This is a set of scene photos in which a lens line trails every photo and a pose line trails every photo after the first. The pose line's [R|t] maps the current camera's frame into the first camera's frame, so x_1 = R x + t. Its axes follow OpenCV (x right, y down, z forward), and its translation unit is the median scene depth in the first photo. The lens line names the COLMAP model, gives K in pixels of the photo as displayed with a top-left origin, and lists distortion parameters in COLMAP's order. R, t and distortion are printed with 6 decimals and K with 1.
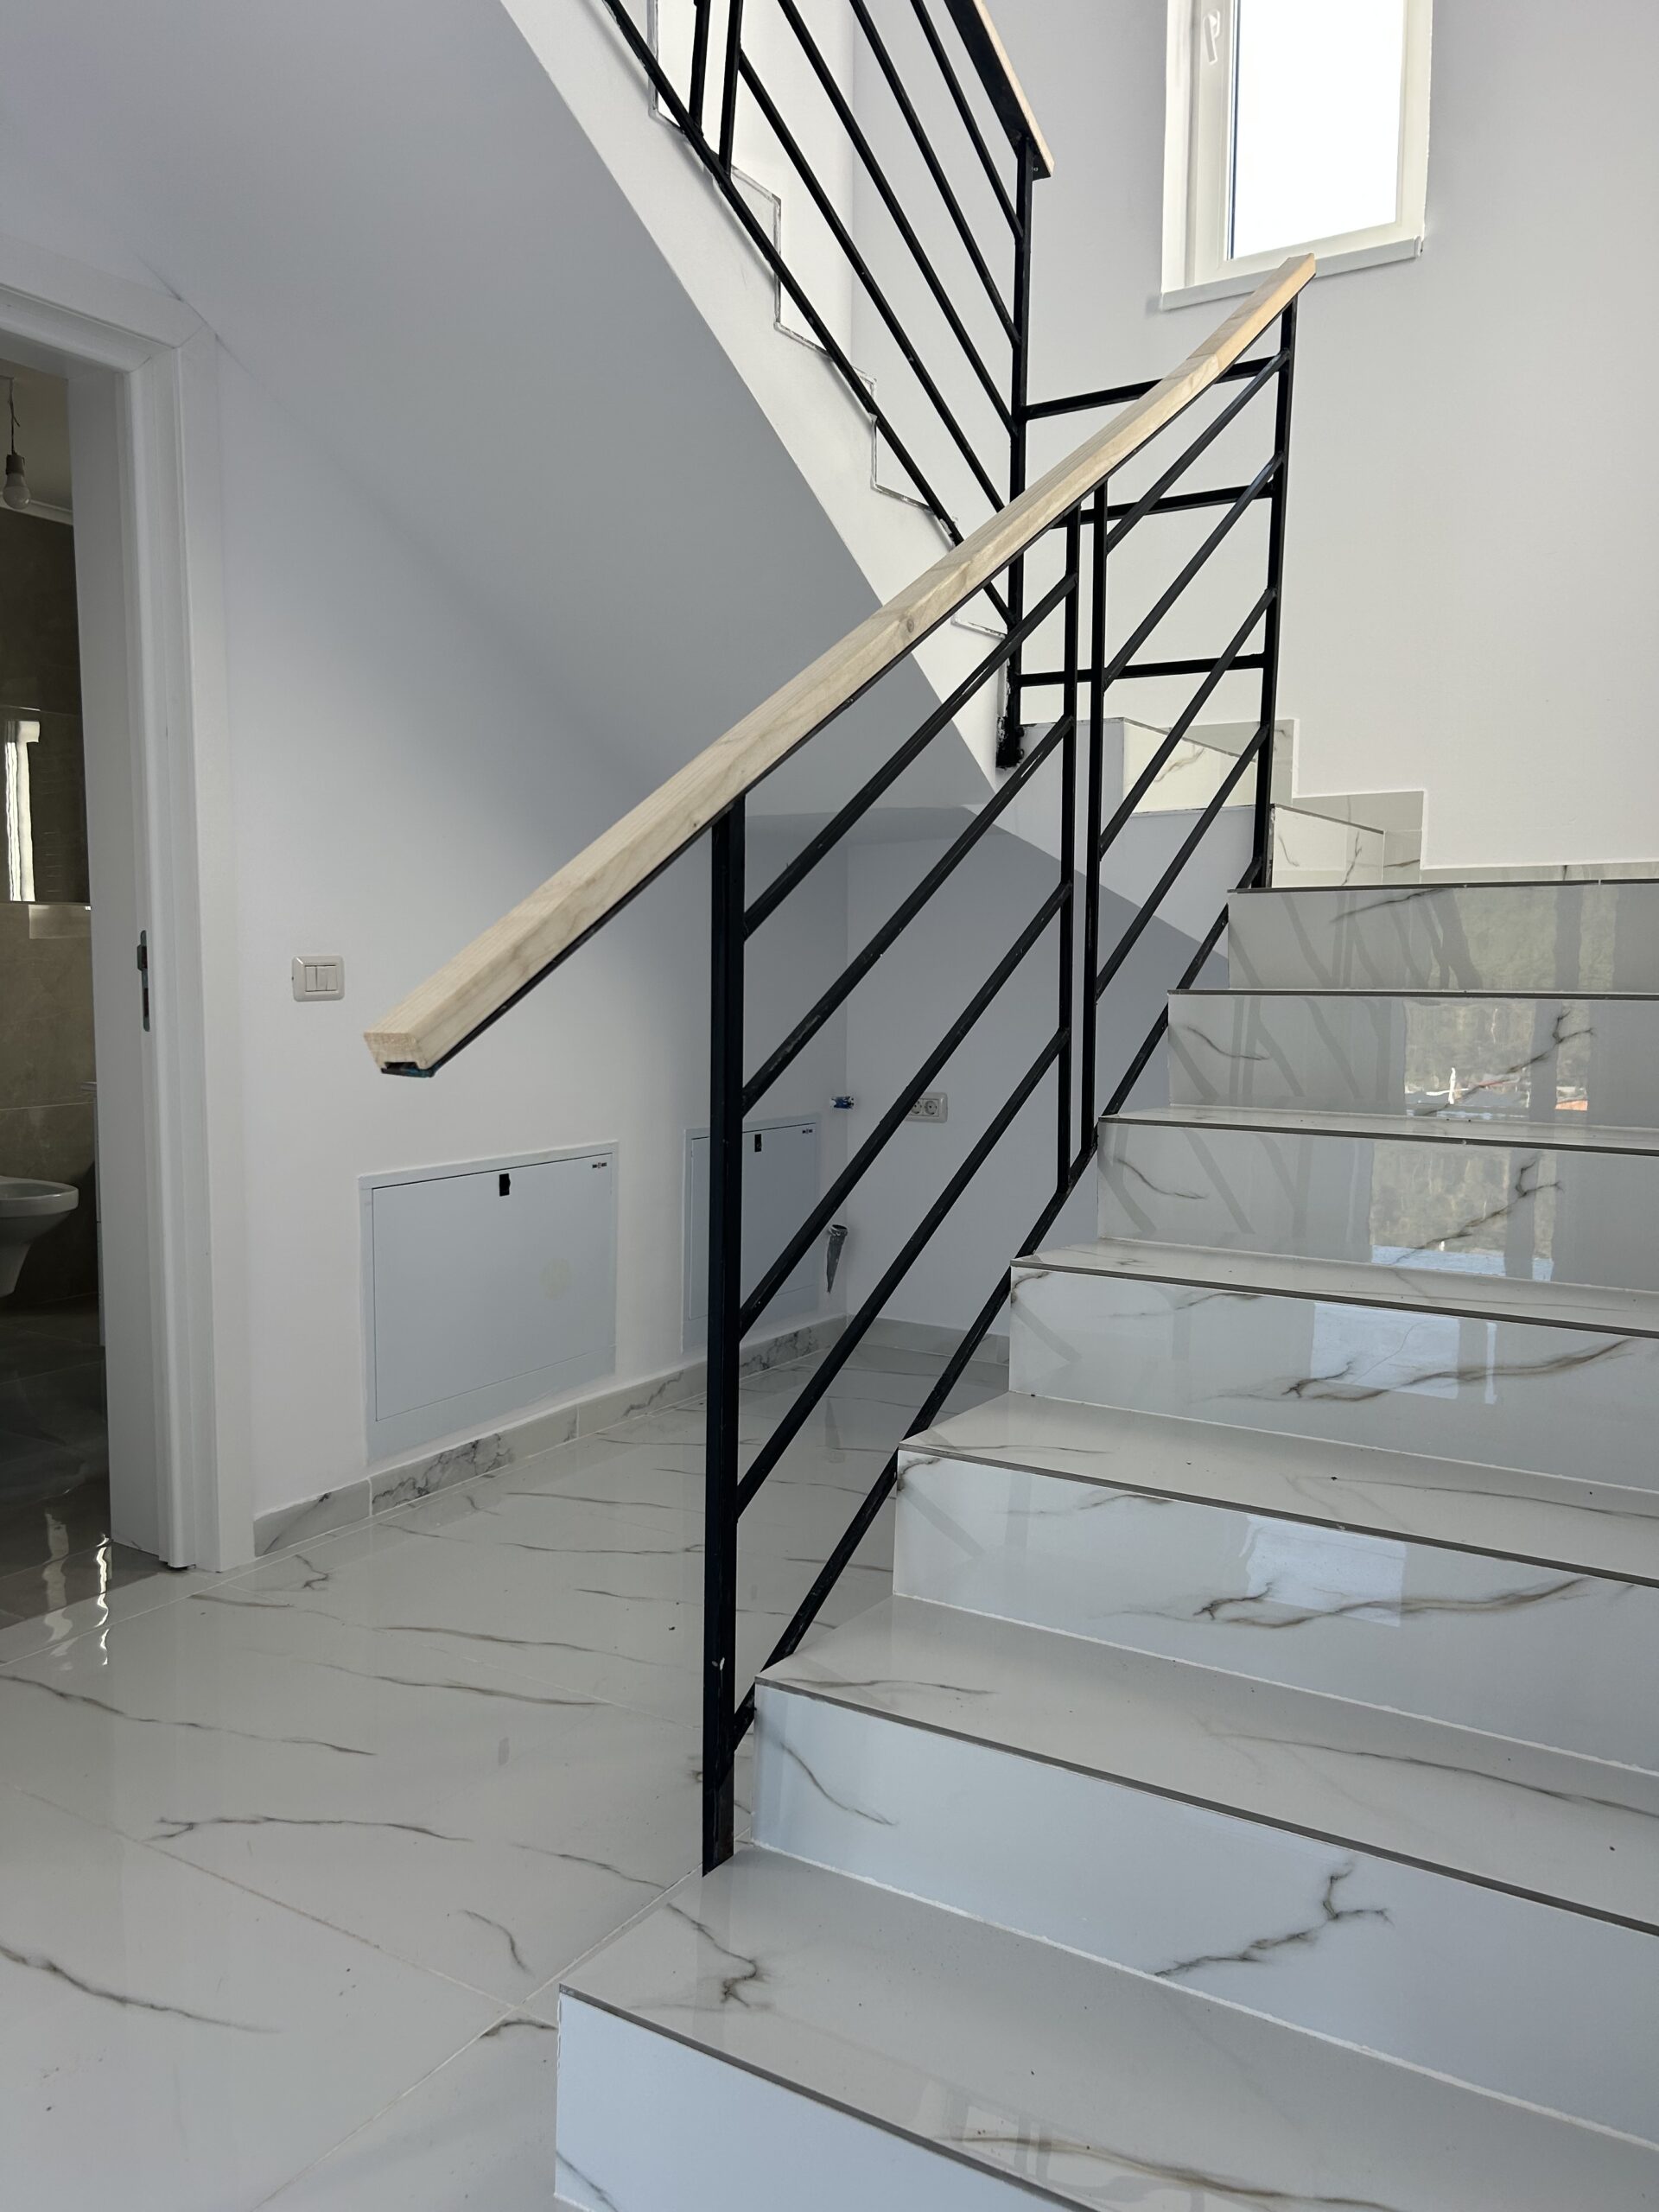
lens RADIAL K [[1671.0, 0, 827.1], [0, 1671.0, 1112.4], [0, 0, 1]] dist [0.028792, -0.008022]
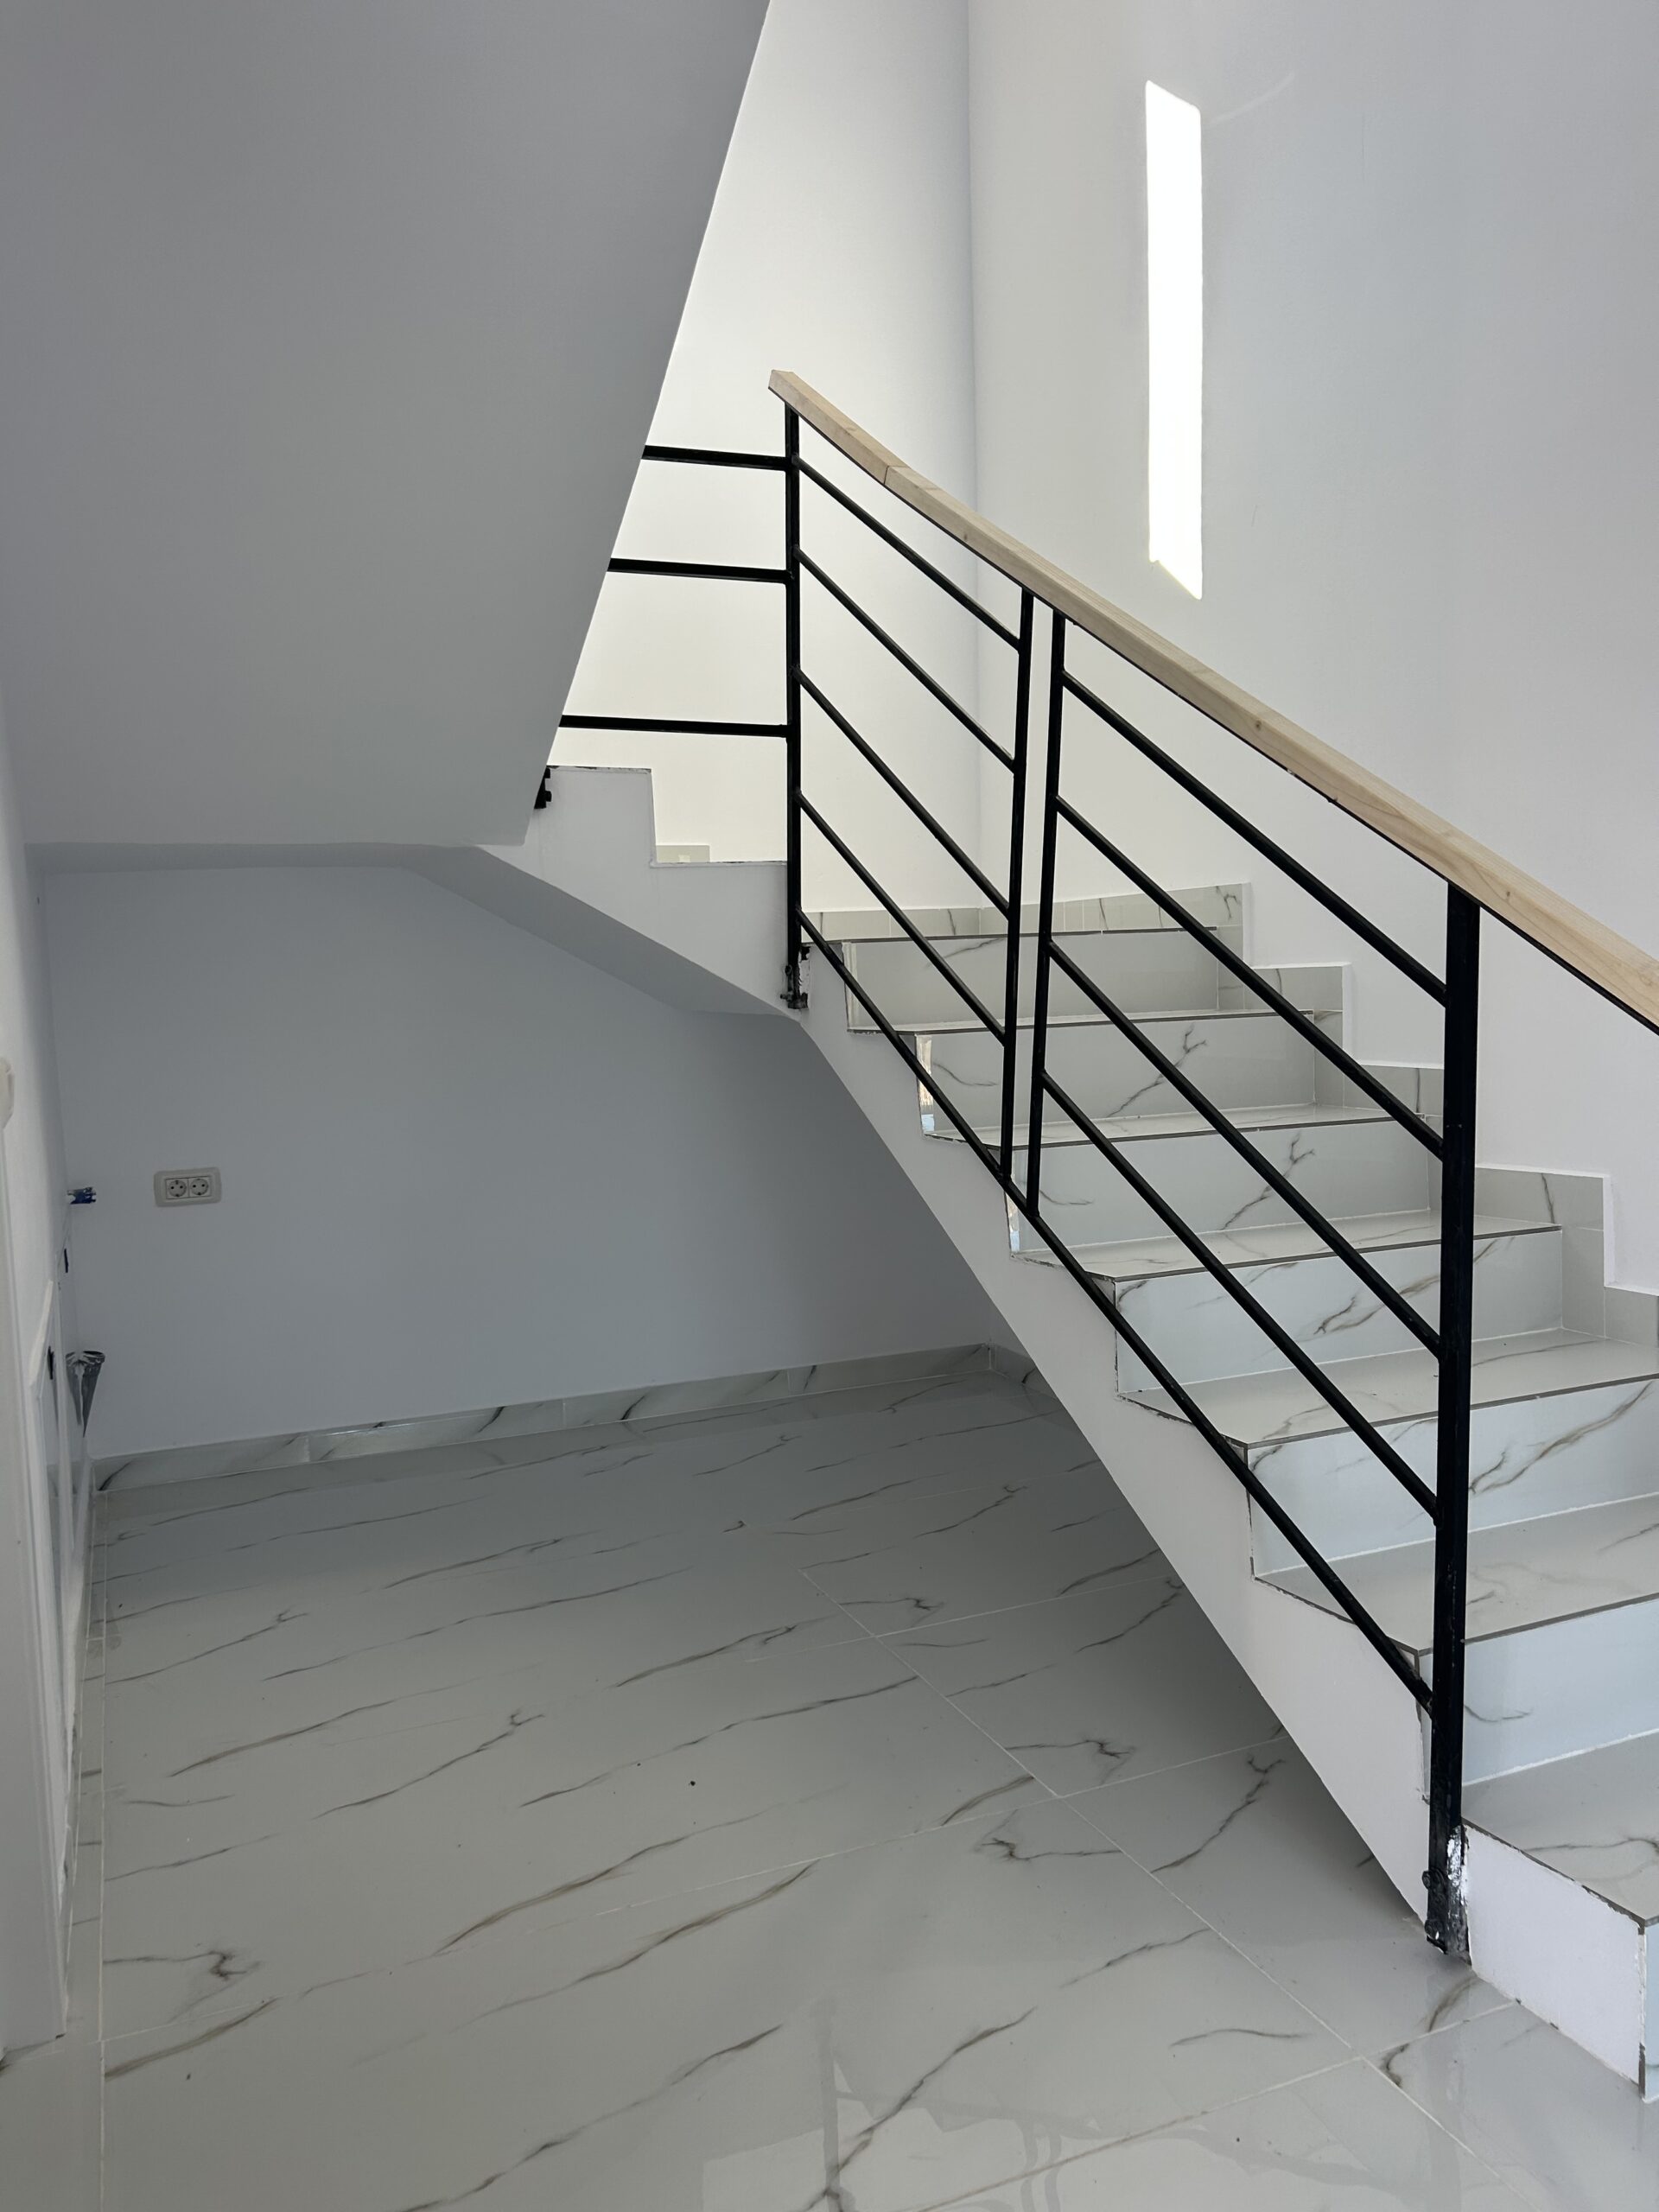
lens RADIAL K [[1671.0, 0, 823.8], [0, 1671.0, 1096.2], [0, 0, 1]] dist [0.028792, -0.008022]
pose [[0.573134, -0.091309, 0.814359, -1.065580], [0.105490, 0.993725, 0.037177, -0.111990], [-0.812643, 0.064600, 0.579170, 0.585378]]
